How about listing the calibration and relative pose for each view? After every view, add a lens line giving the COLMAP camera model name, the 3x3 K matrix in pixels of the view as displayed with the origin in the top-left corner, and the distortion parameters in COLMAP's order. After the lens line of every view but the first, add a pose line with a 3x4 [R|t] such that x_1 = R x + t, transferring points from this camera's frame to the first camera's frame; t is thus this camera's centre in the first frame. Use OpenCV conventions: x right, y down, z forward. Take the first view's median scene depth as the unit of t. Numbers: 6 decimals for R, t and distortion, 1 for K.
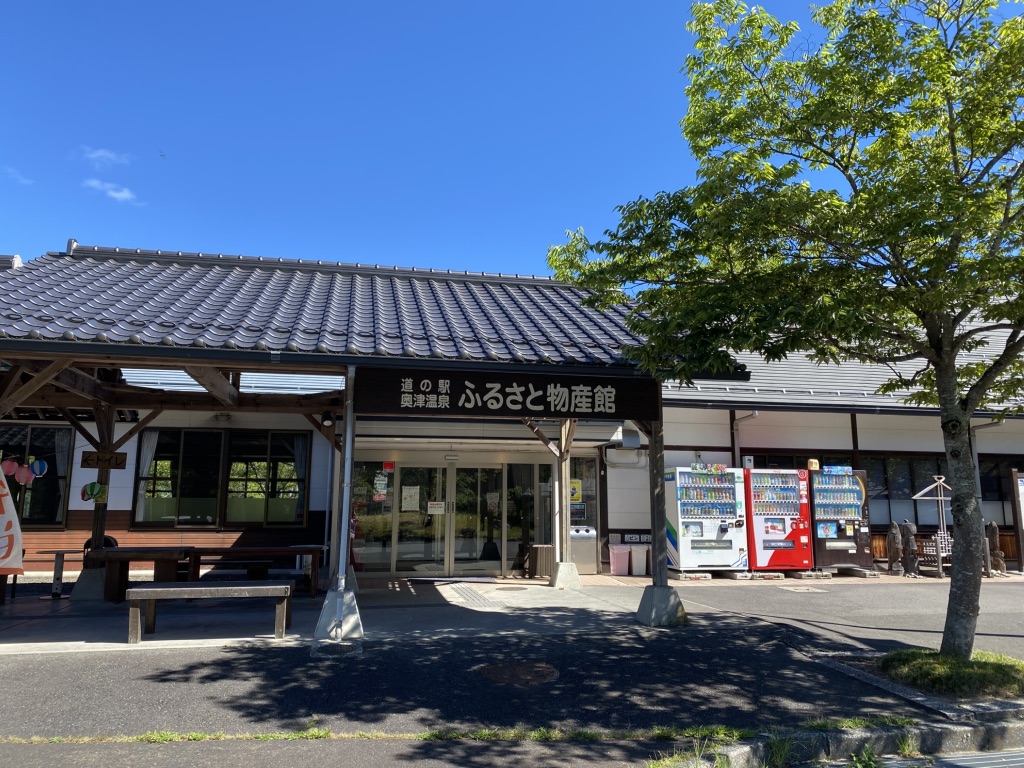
lens RADIAL K [[785.1, 0, 517.9], [0, 785.1, 381.6], [0, 0, 1]] dist [0.002649, -0.003497]
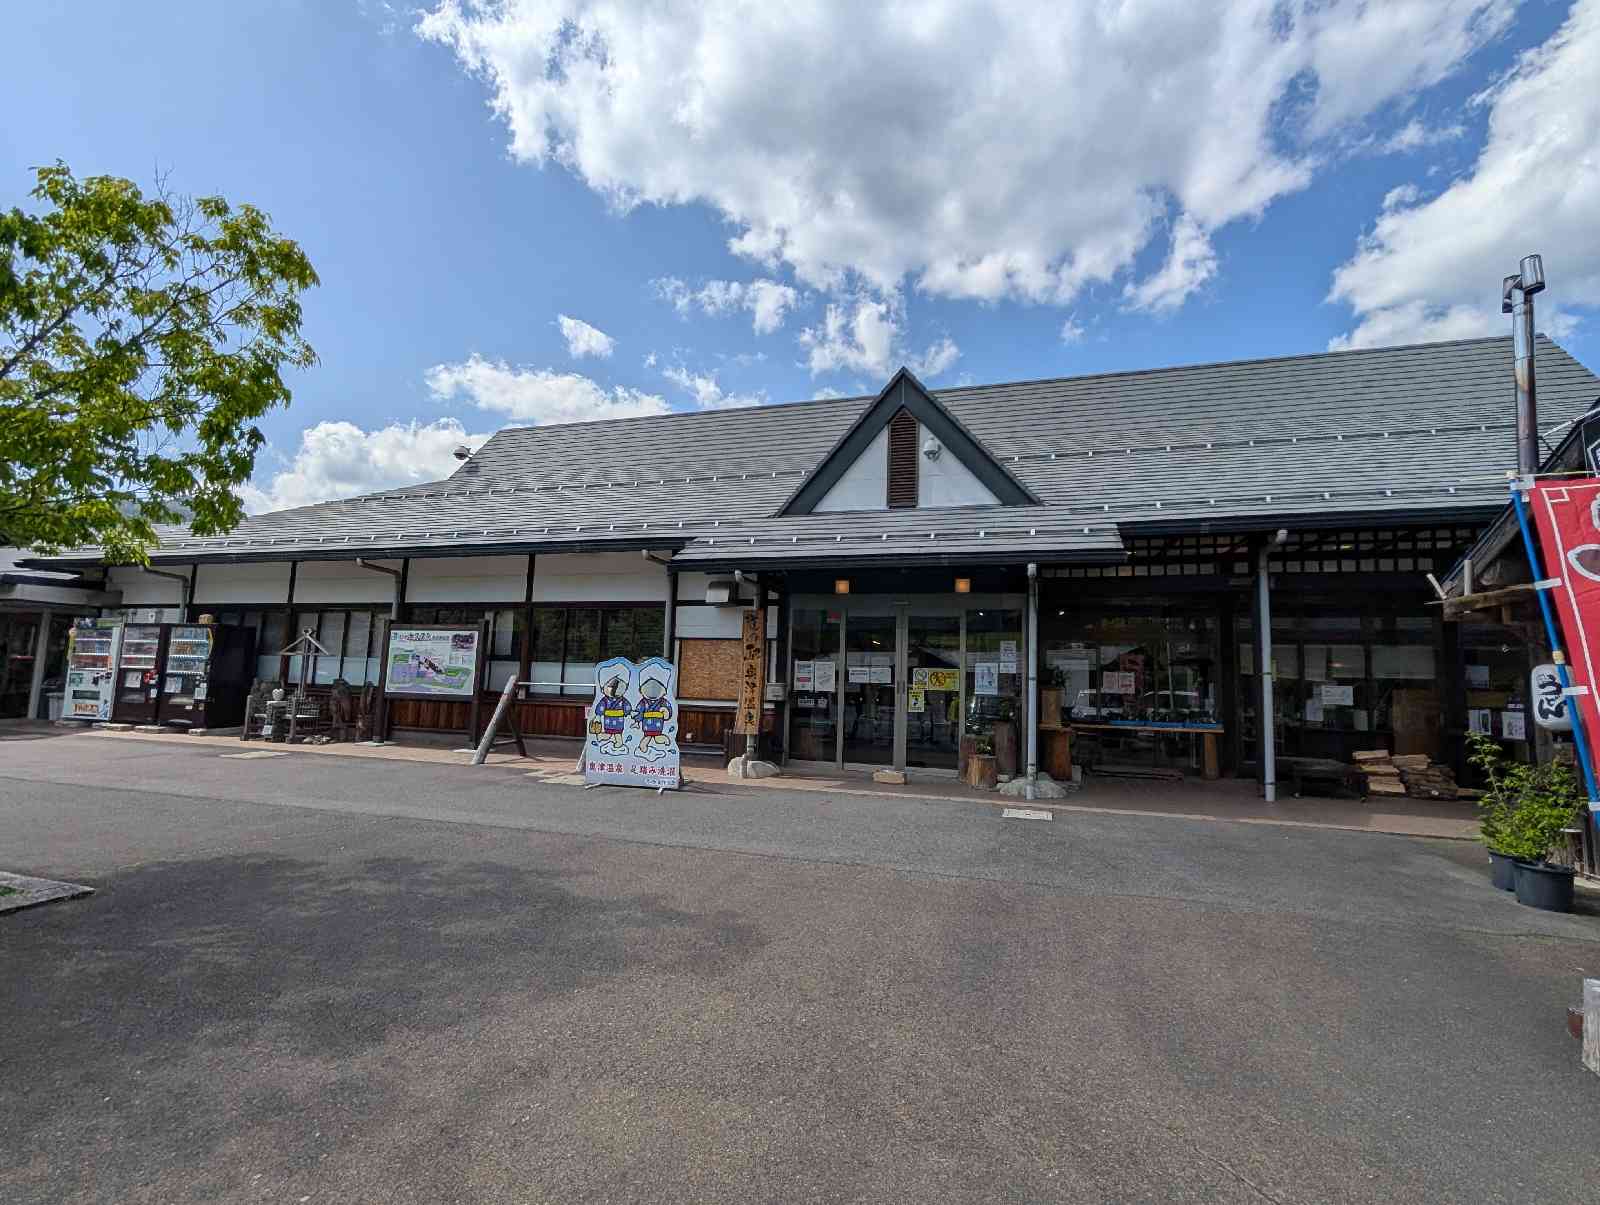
lens RADIAL K [[742.9, 0, 809.2], [0, 742.9, 598.9], [0, 0, 1]] dist [-0.000165, -0.000101]
pose [[0.871678, -0.036286, -0.488733, 1.574096], [0.055893, 0.998109, 0.025584, 0.107378], [0.486880, -0.049618, 0.872058, 0.609464]]
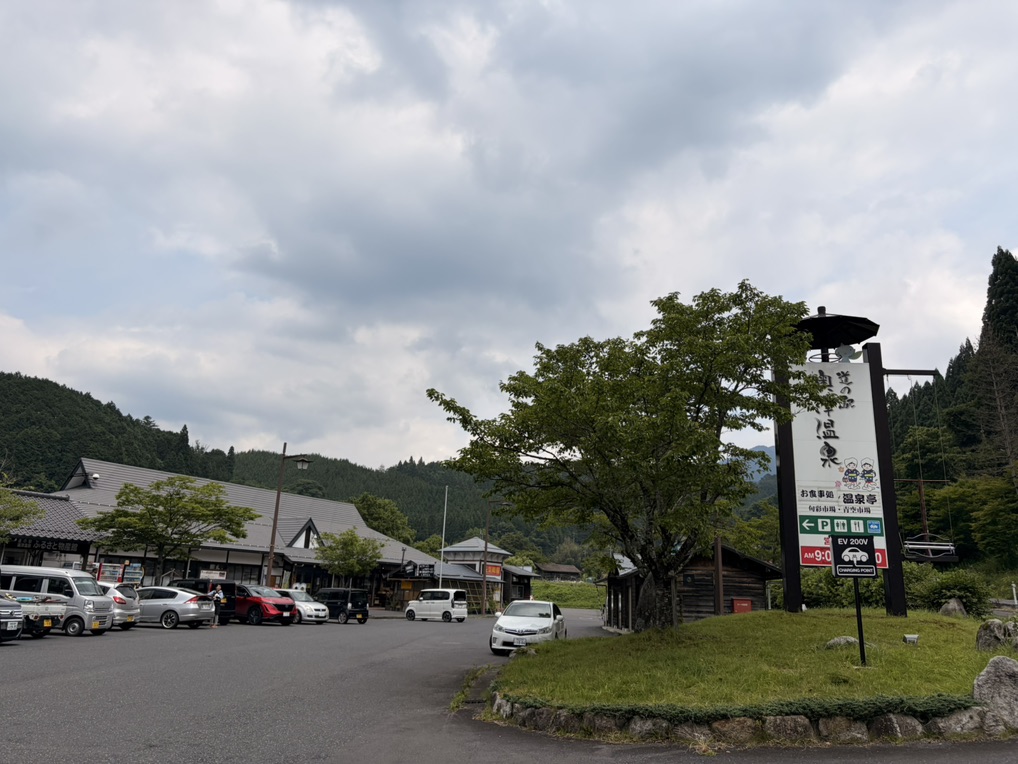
lens RADIAL K [[780.5, 0, 514.9], [0, 780.5, 379.6], [0, 0, 1]] dist [0.002649, -0.003497]
pose [[0.681342, 0.216482, 0.699220, -0.774786], [-0.151345, 0.976287, -0.154788, -0.313398], [-0.716148, -0.000360, 0.697948, -1.947135]]
